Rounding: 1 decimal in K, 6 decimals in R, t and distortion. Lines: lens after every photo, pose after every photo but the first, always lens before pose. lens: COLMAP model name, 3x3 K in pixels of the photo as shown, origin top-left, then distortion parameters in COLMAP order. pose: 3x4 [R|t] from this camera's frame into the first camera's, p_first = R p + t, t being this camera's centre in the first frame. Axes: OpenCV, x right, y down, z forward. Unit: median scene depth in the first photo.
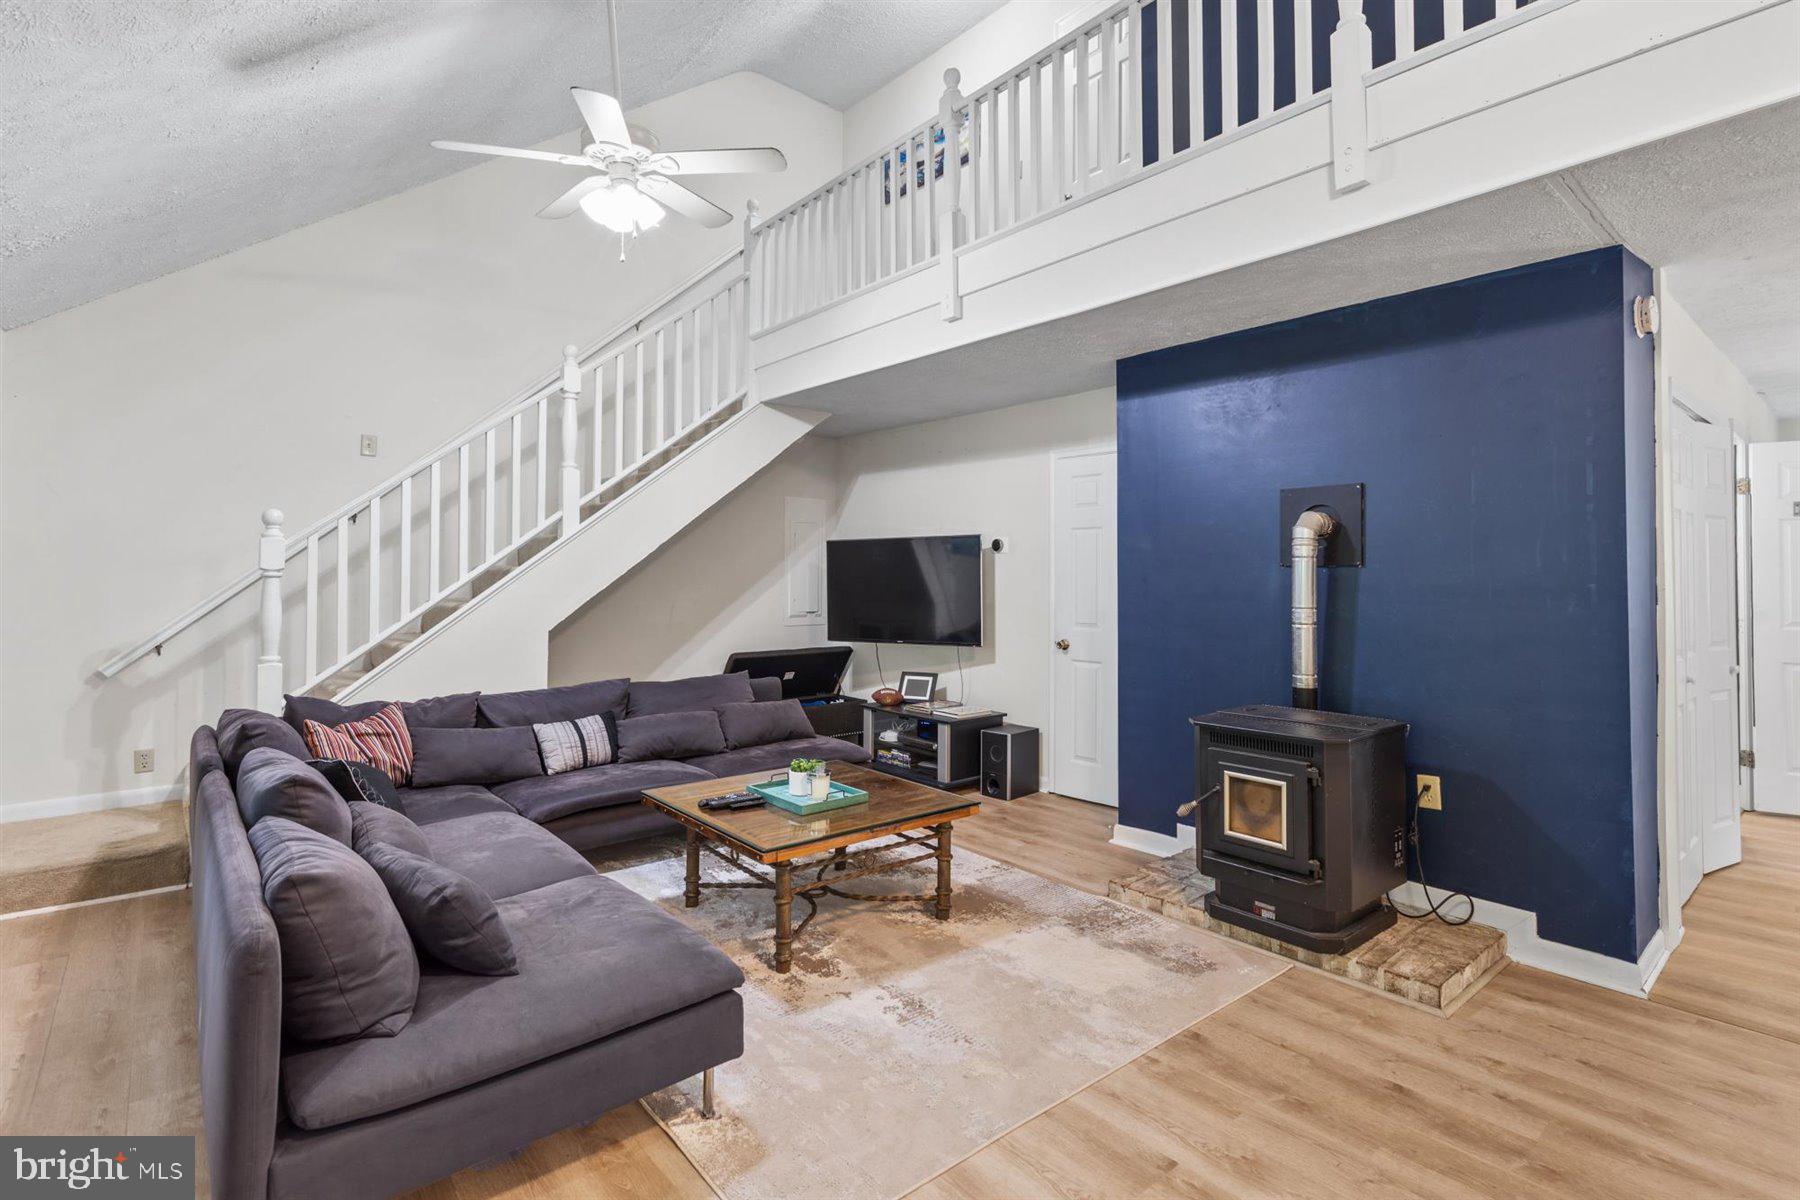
lens RADIAL K [[866.6, 0, 900.4], [0, 866.6, 549.5], [0, 0, 1]] dist [0.000753, 0.000118]
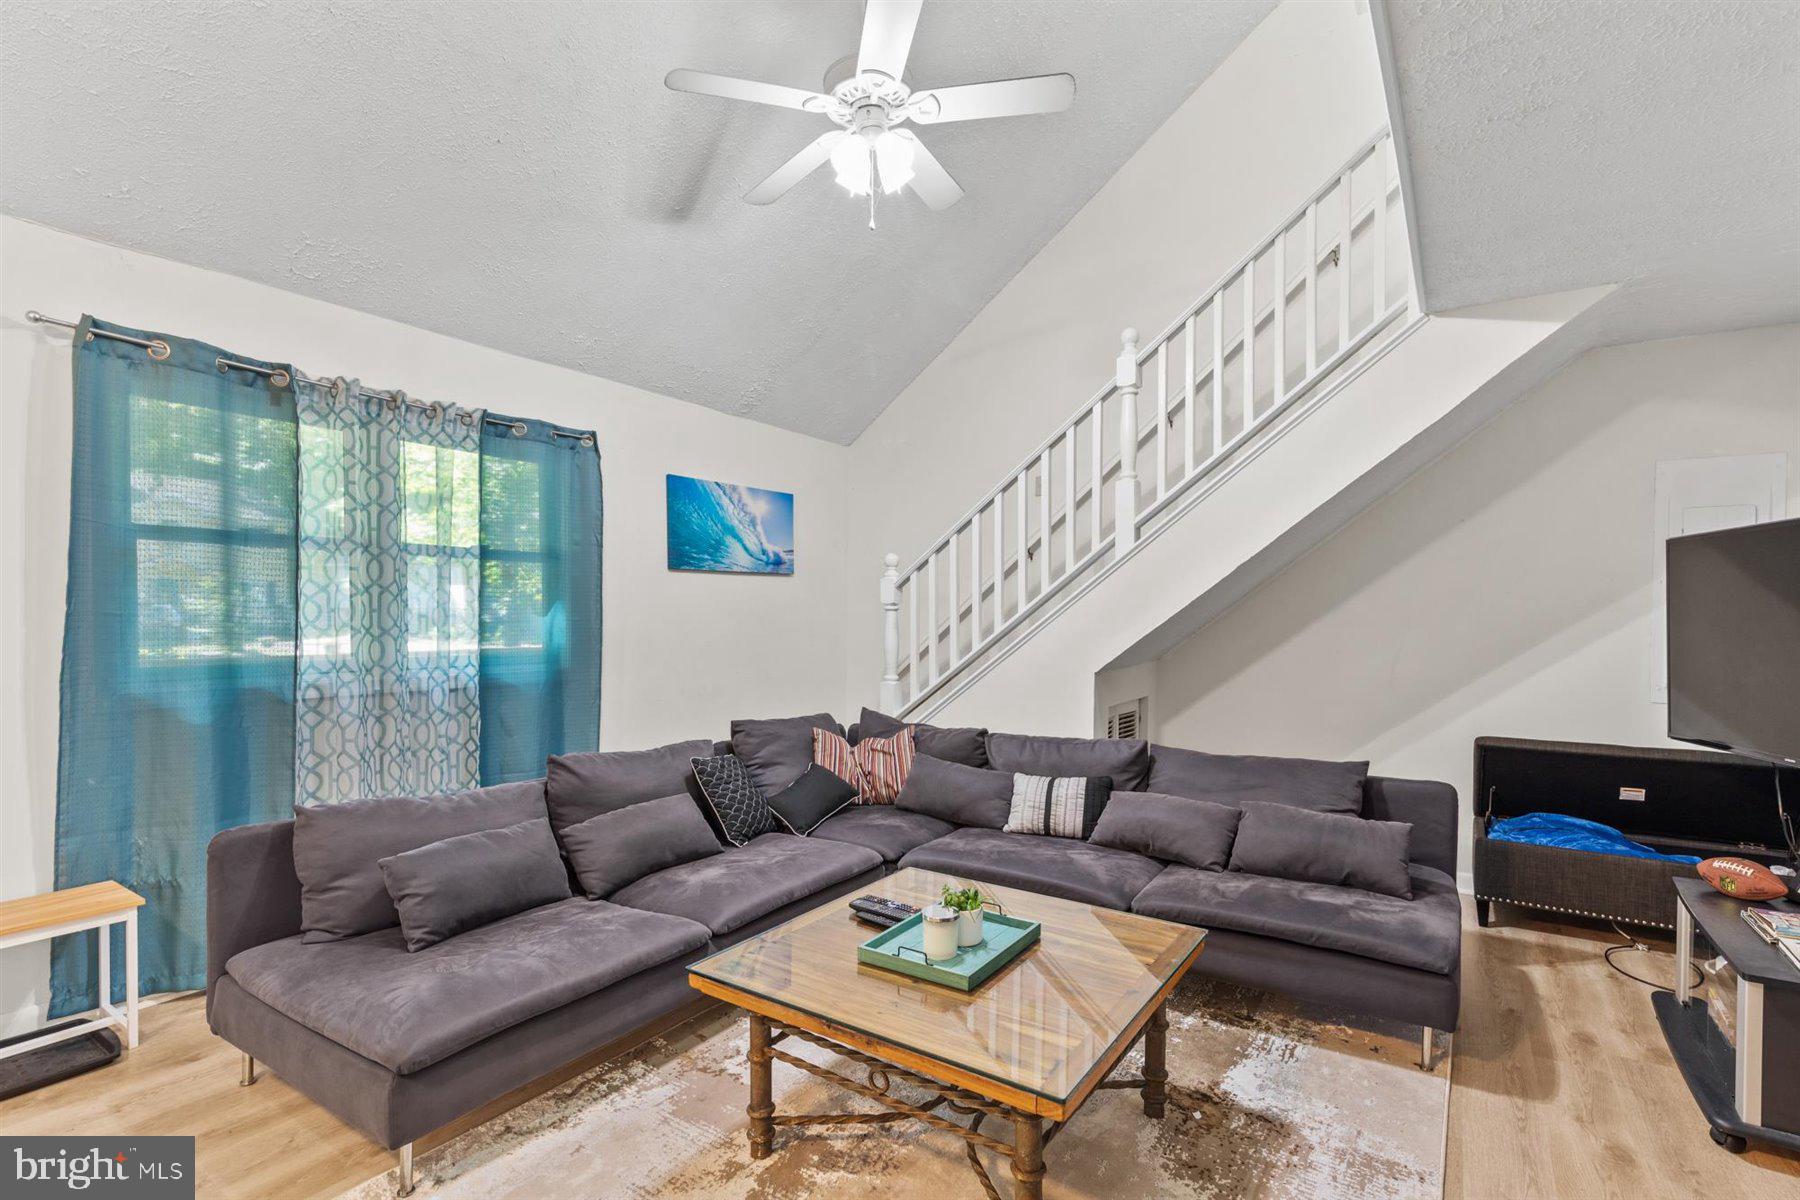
lens RADIAL K [[871.0, 0, 900.0], [0, 871.0, 600.0], [0, 0, 1]] dist [-0.008351, -0.000176]
pose [[0.283818, -0.016120, -0.958743, 0.391045], [0.022183, 0.999701, -0.010241, 0.029737], [0.958622, -0.018361, 0.284091, 0.615400]]
